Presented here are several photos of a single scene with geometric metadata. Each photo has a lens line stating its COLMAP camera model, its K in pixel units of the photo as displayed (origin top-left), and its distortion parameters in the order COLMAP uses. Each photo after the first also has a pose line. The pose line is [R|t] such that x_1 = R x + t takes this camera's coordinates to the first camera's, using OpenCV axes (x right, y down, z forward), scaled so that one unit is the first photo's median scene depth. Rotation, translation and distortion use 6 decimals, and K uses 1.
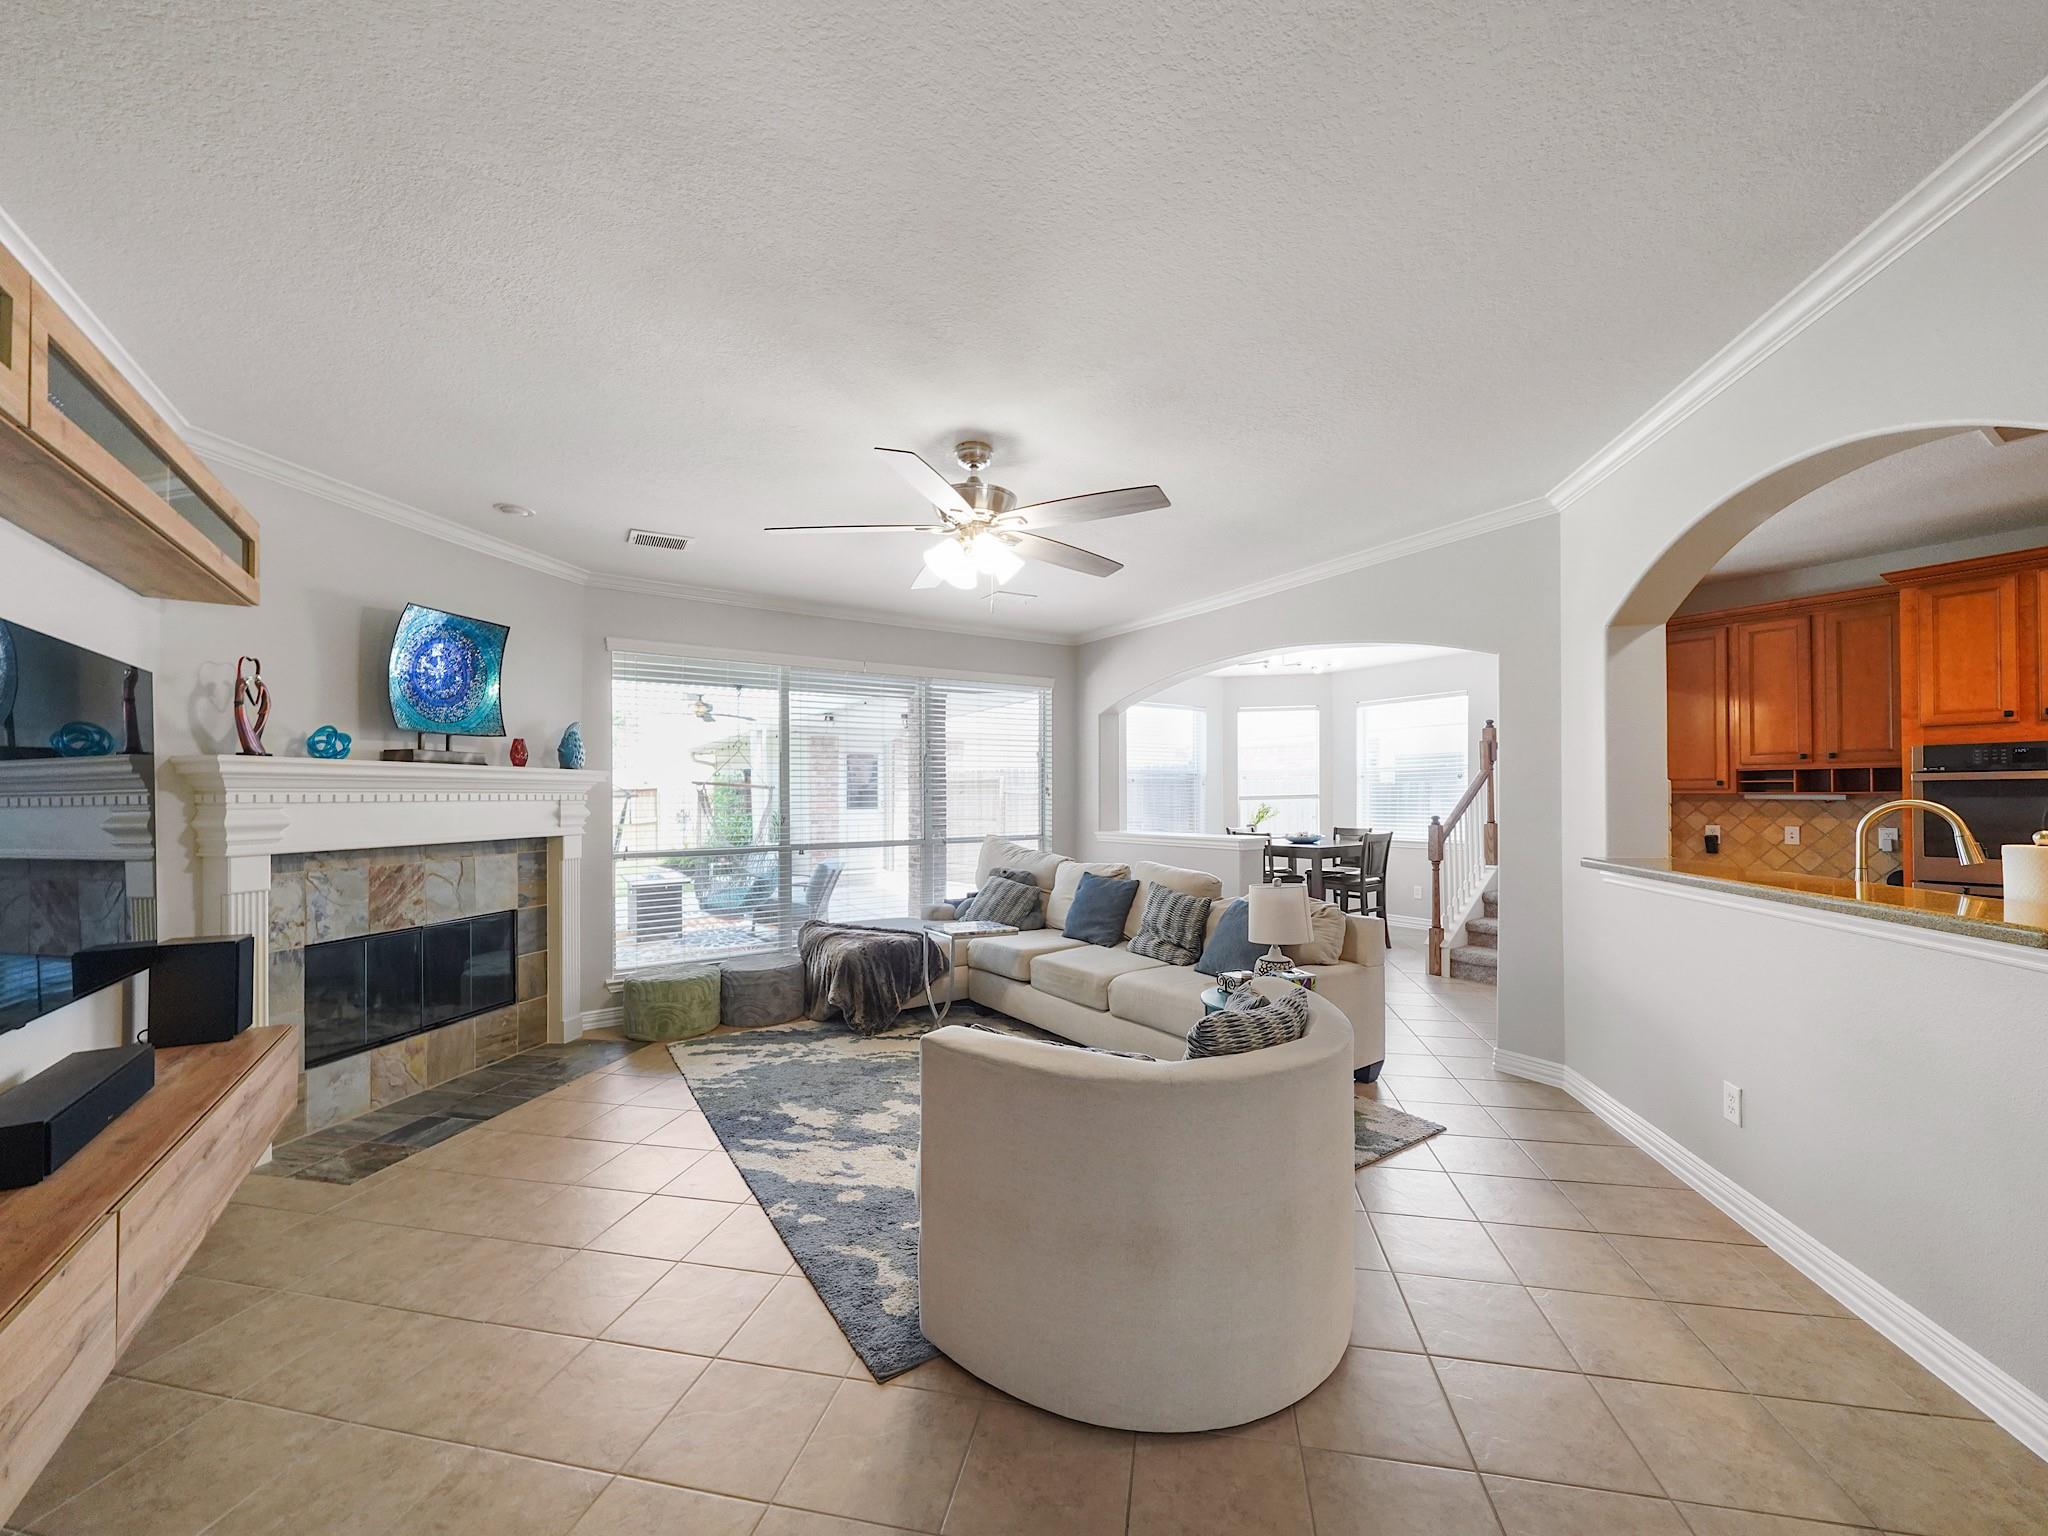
lens RADIAL K [[788.3, 0, 1021.0], [0, 788.3, 792.0], [0, 0, 1]] dist [-0.002054, -0.000482]
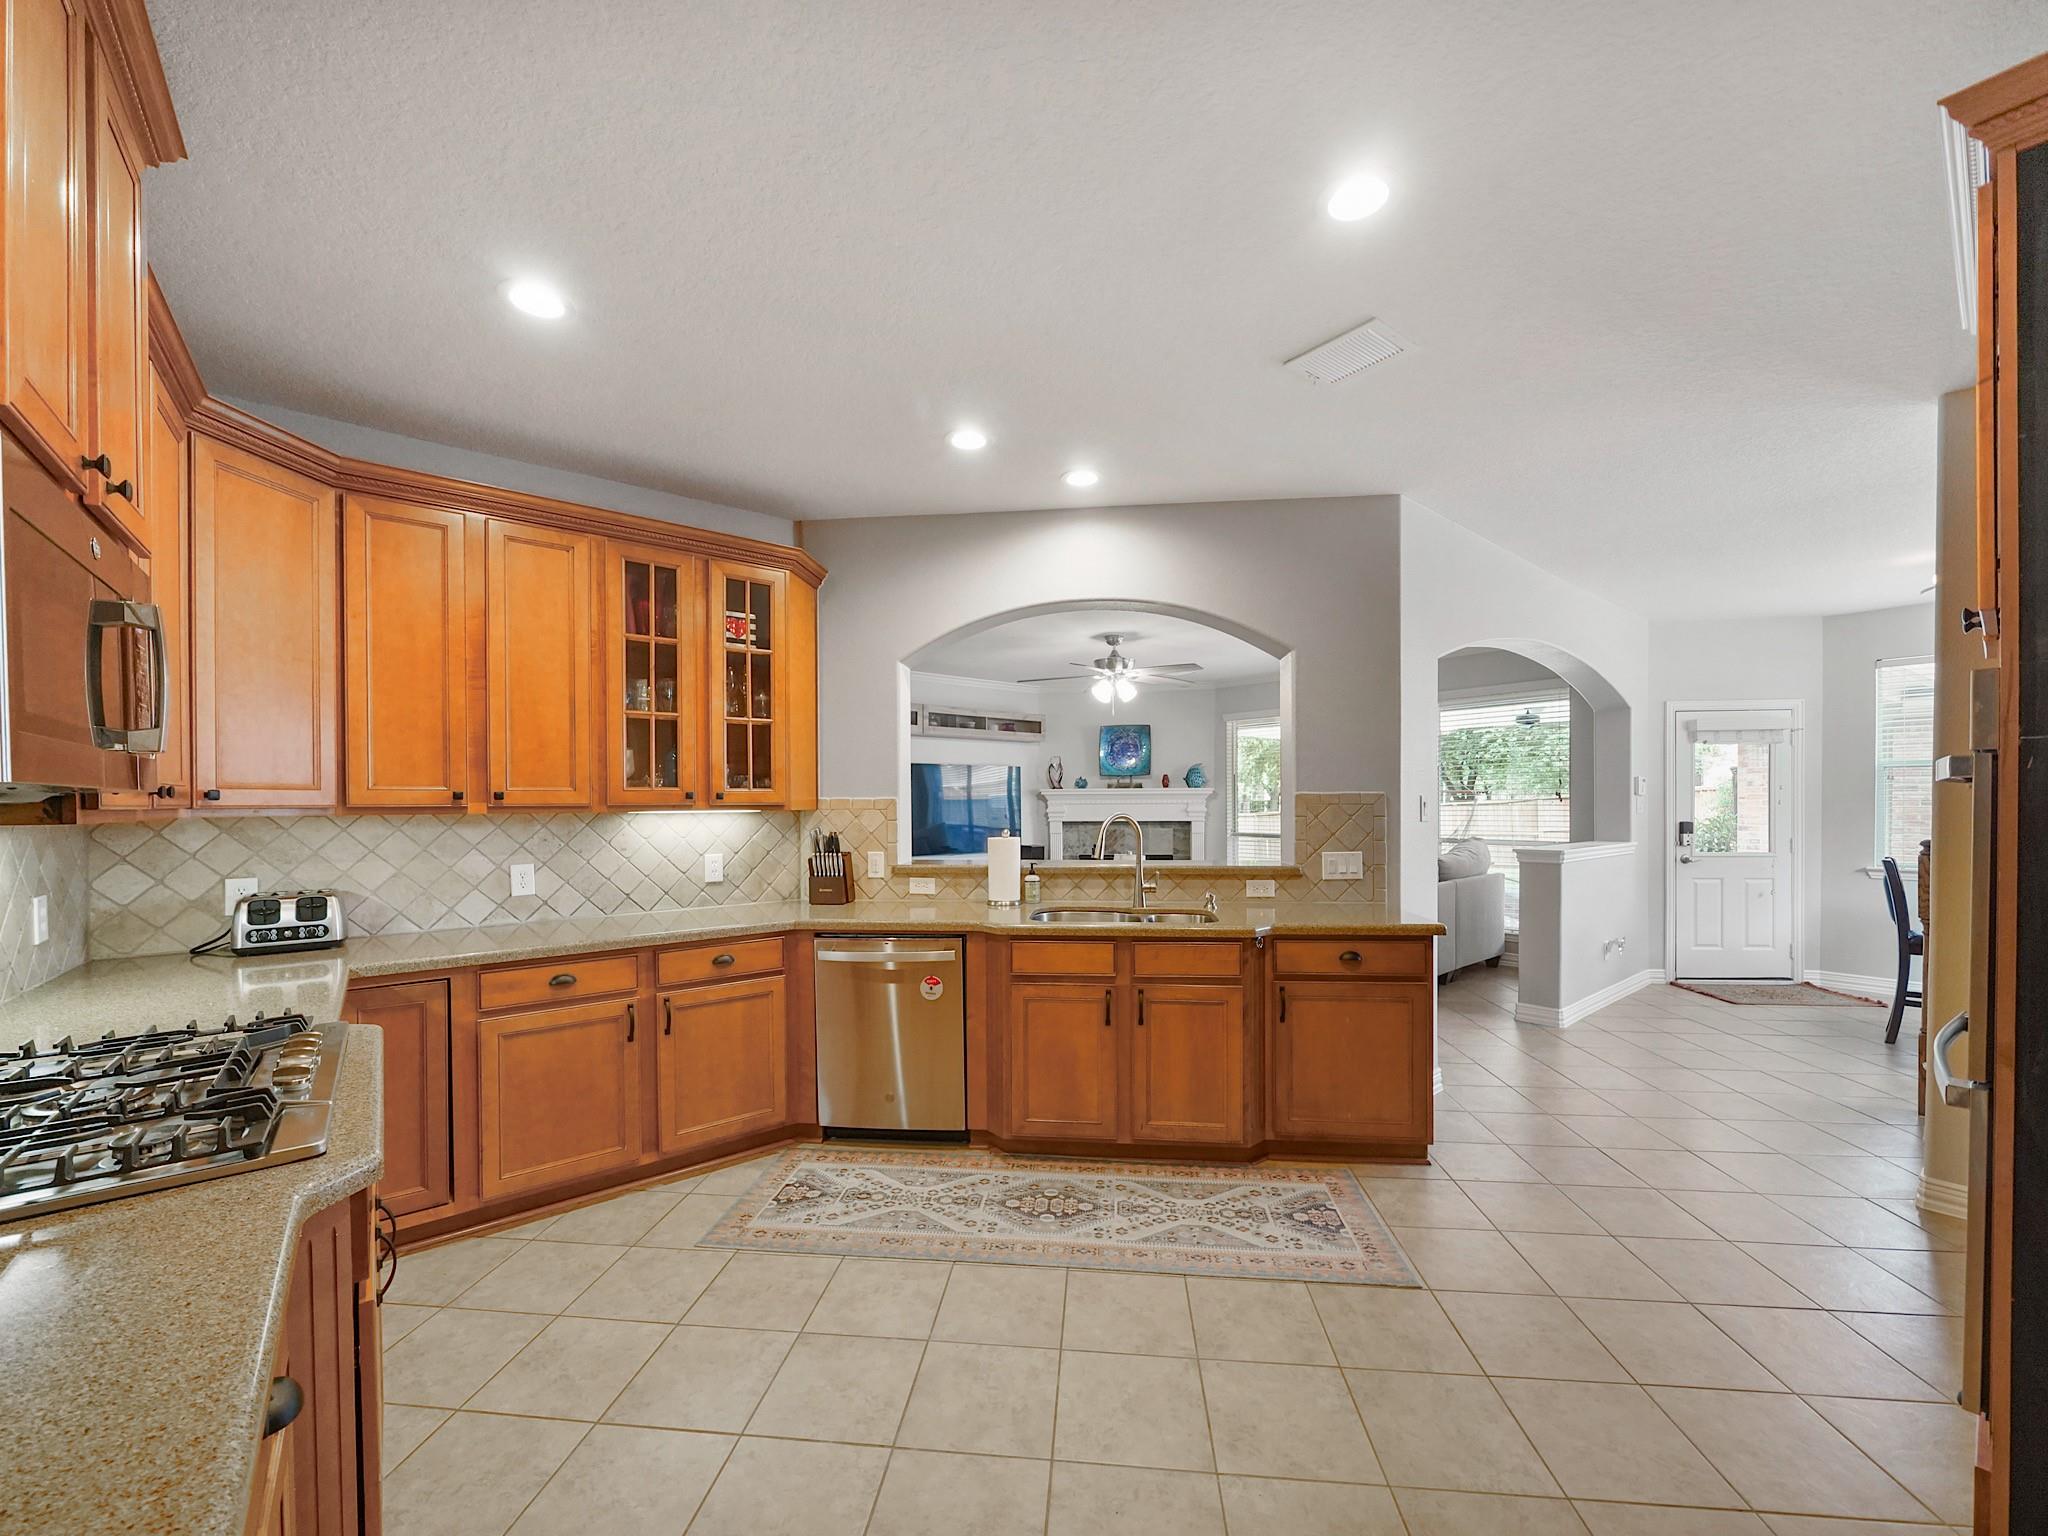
lens RADIAL K [[808.3, 0, 1027.7], [0, 808.3, 802.5], [0, 0, 1]] dist [-0.001109, -0.000503]
pose [[0.107032, 0.008145, -0.994222, 1.569239], [0.011295, 0.999892, 0.009408, -0.017684], [0.994191, -0.012236, 0.106928, 0.410541]]
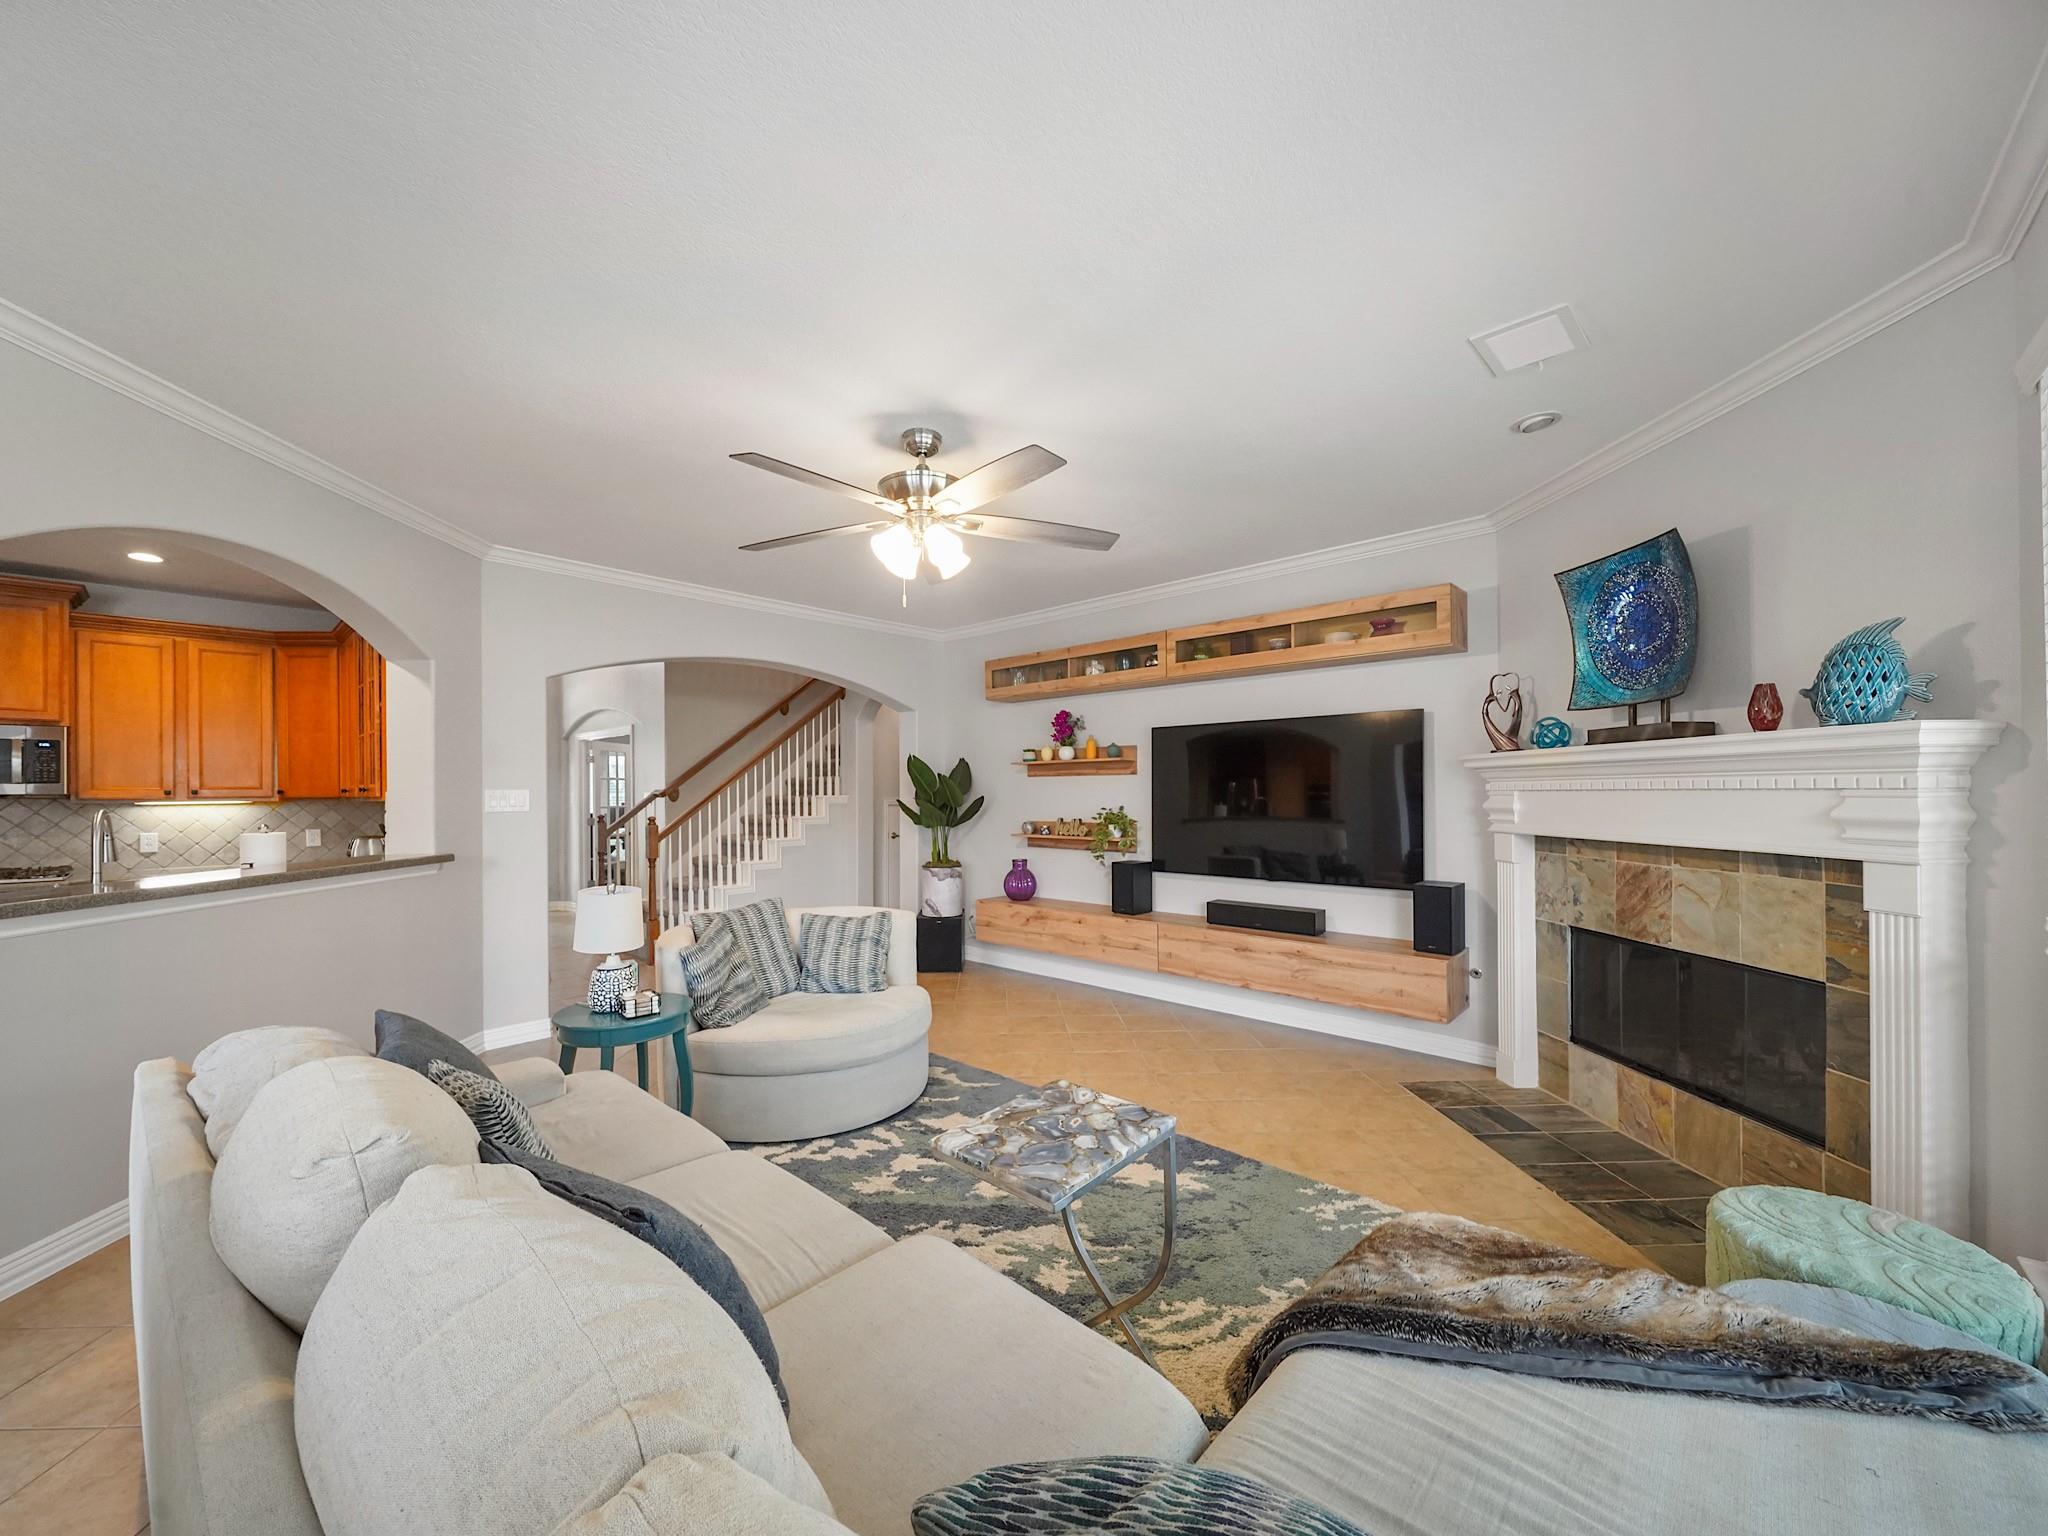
lens RADIAL K [[788.3, 0, 1021.0], [0, 788.3, 792.0], [0, 0, 1]] dist [-0.002054, -0.000482]
pose [[-0.970782, 0.016543, -0.239393, 0.046455], [0.018551, 0.999809, -0.006140, 0.006835], [0.239246, -0.010401, -0.970903, 1.499694]]
